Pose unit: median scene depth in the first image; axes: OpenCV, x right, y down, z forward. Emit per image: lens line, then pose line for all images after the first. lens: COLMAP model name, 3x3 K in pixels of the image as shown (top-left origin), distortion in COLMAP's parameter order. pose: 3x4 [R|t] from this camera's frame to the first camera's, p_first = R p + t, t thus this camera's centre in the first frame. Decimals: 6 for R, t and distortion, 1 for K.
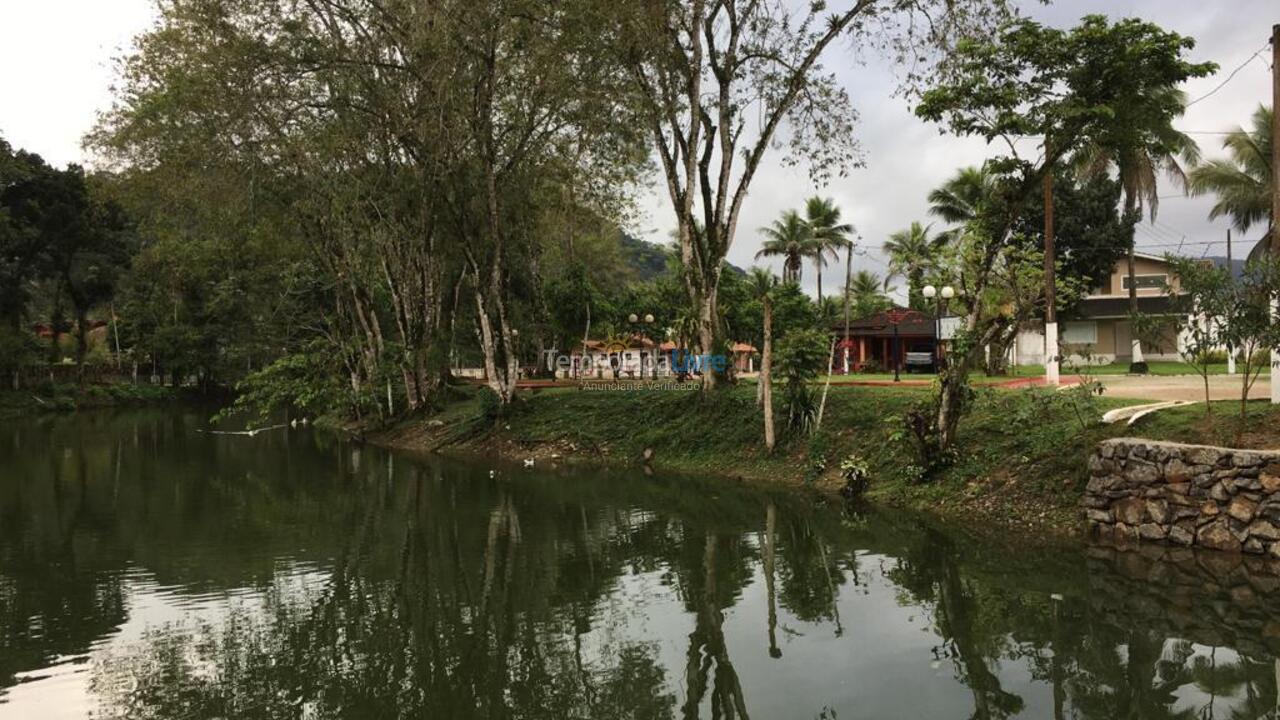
lens RADIAL K [[1087.0, 0, 636.9], [0, 1087.0, 360.0], [0, 0, 1]] dist [0.077951, -0.100117]
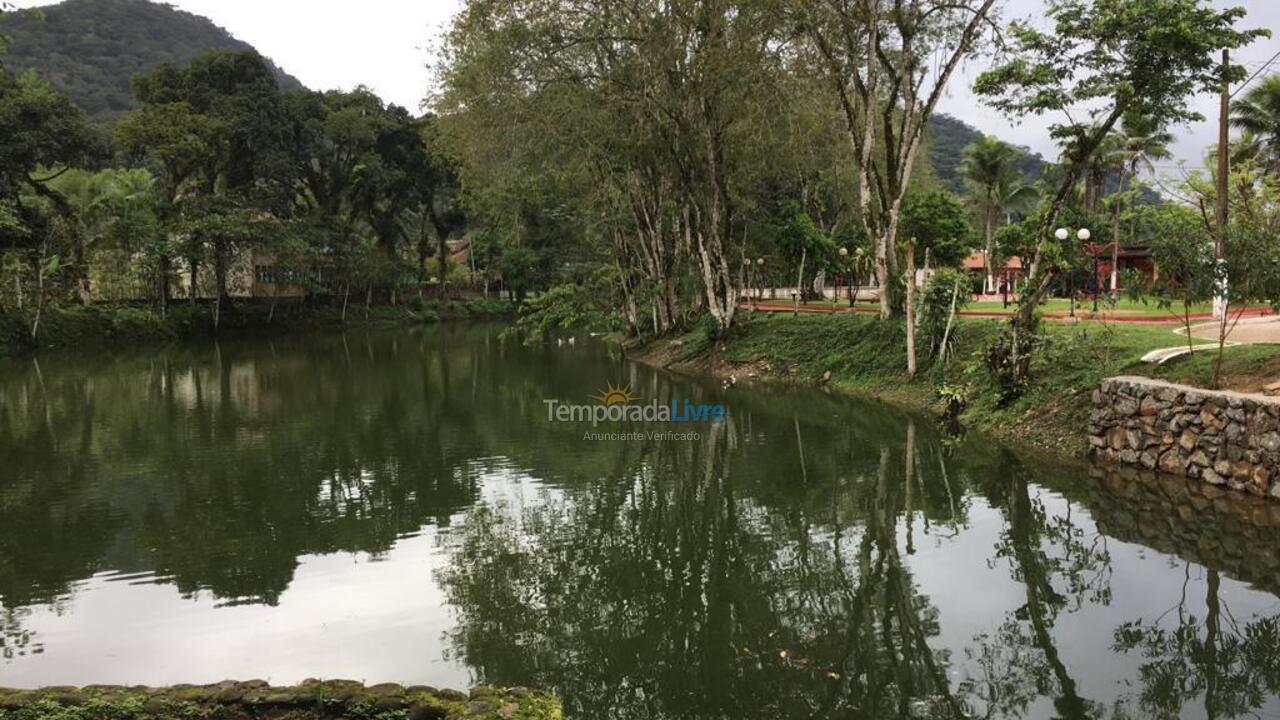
lens RADIAL K [[1087.0, 0, 636.9], [0, 1087.0, 360.0], [0, 0, 1]] dist [0.077951, -0.100117]
pose [[0.949286, 0.023494, -0.313534, 0.179181], [0.002018, 0.996728, 0.080798, -0.022807], [0.314407, -0.077333, 0.946133, -0.143470]]
